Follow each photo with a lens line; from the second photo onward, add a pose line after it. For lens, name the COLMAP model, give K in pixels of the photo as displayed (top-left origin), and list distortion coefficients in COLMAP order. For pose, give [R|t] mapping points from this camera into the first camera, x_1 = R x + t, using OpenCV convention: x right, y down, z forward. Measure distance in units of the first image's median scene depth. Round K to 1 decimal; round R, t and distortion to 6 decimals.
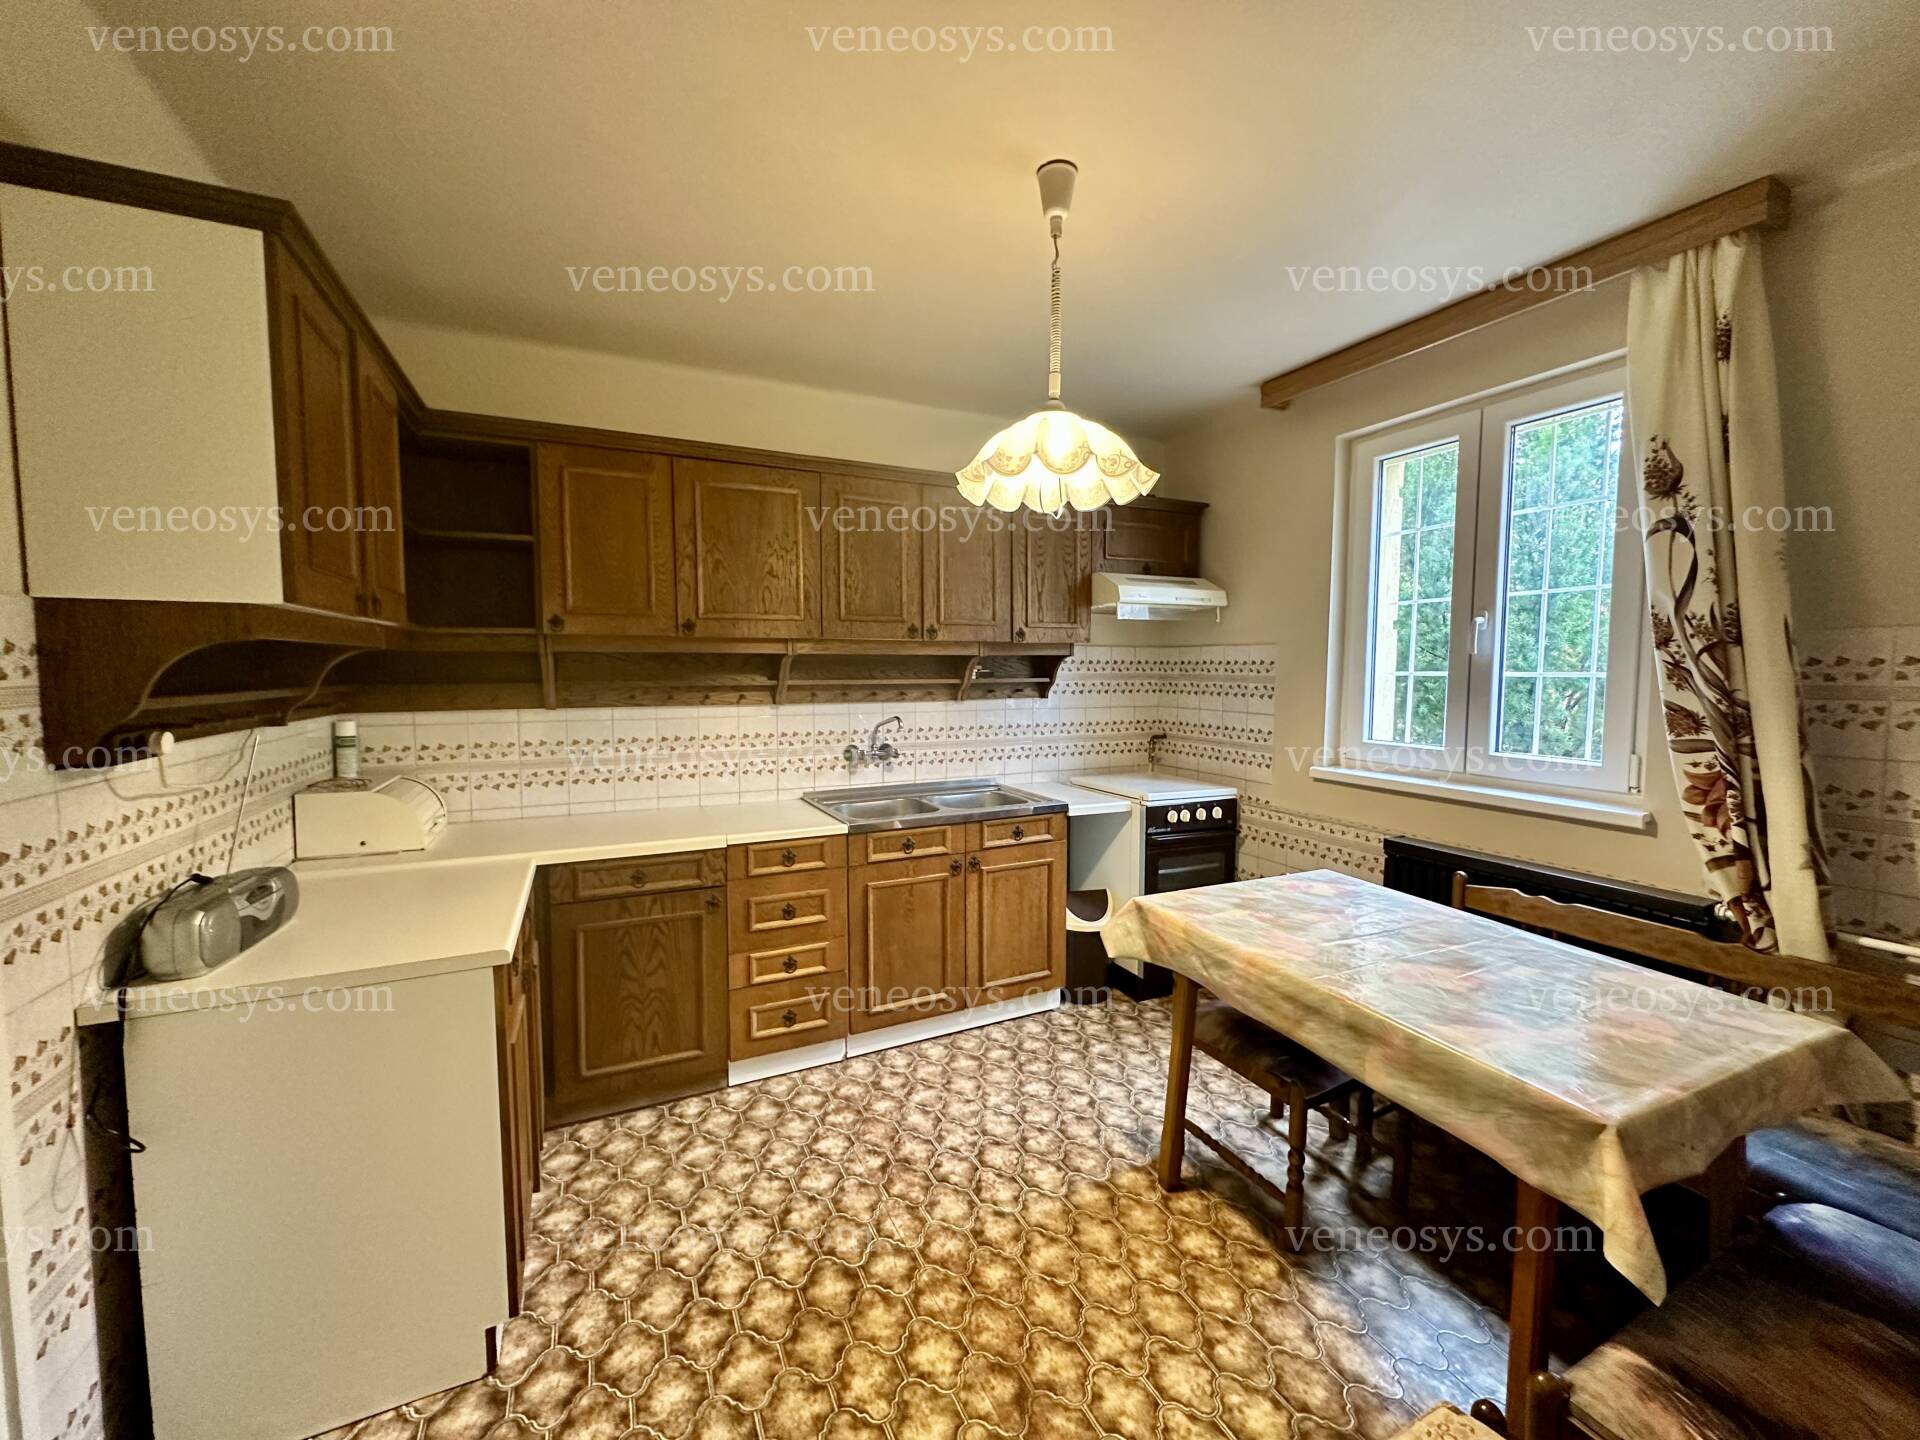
lens RADIAL K [[765.0, 0, 958.9], [0, 765.0, 718.9], [0, 0, 1]] dist [-0.004298, 0.000387]
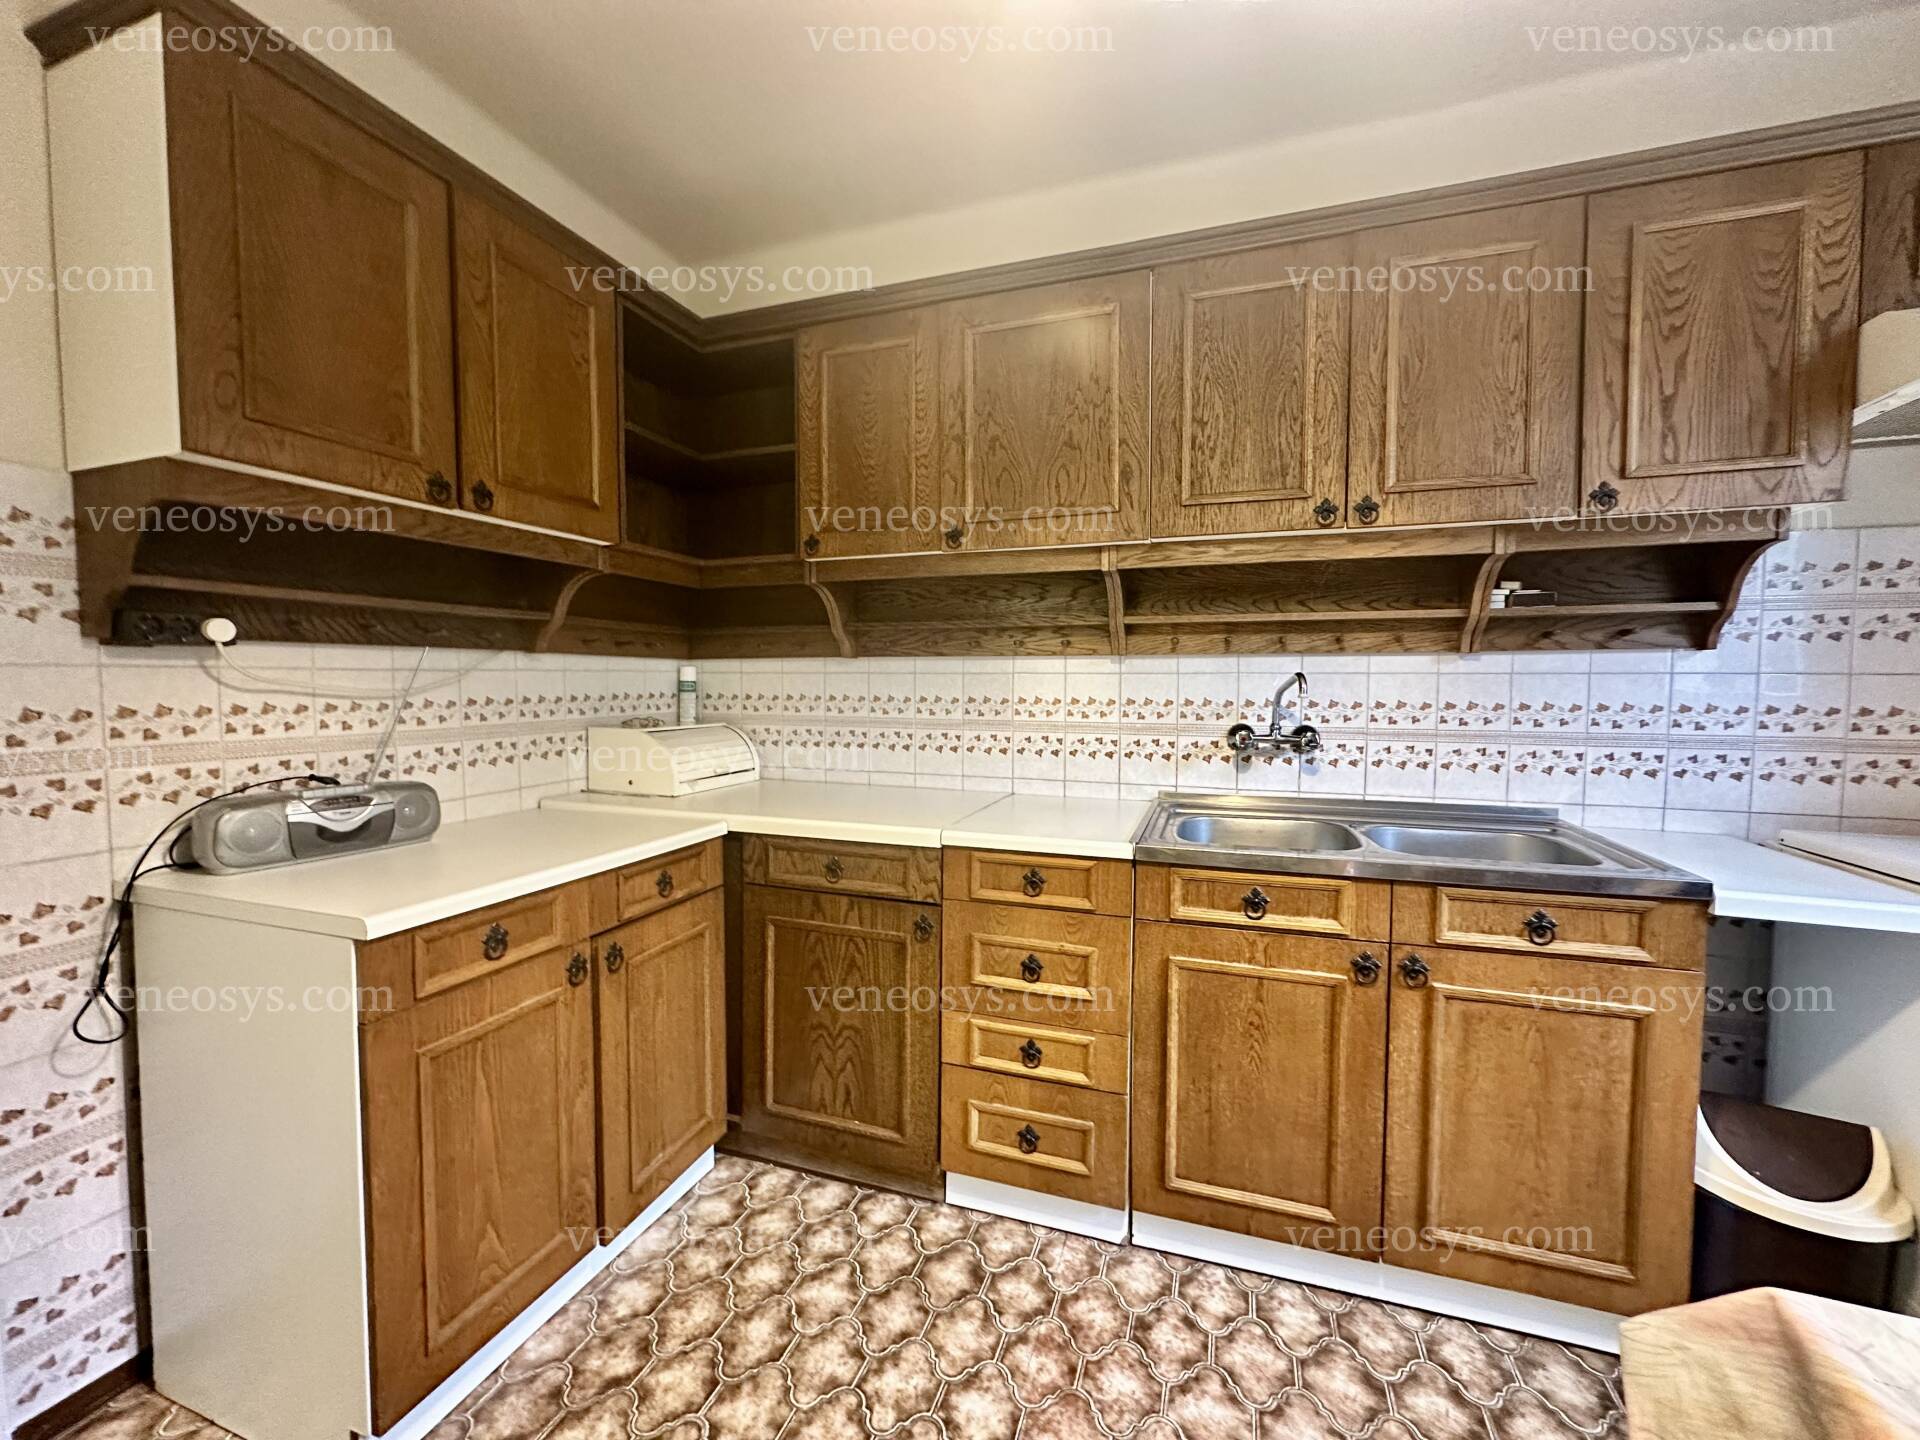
lens RADIAL K [[765.0, 0, 959.8], [0, 765.0, 718.2], [0, 0, 1]] dist [-0.004298, 0.000387]
pose [[0.706738, 0.035909, -0.706563, 0.154517], [-0.049346, 0.998781, 0.001402, 0.045927], [0.705752, 0.033875, 0.707649, 0.467378]]
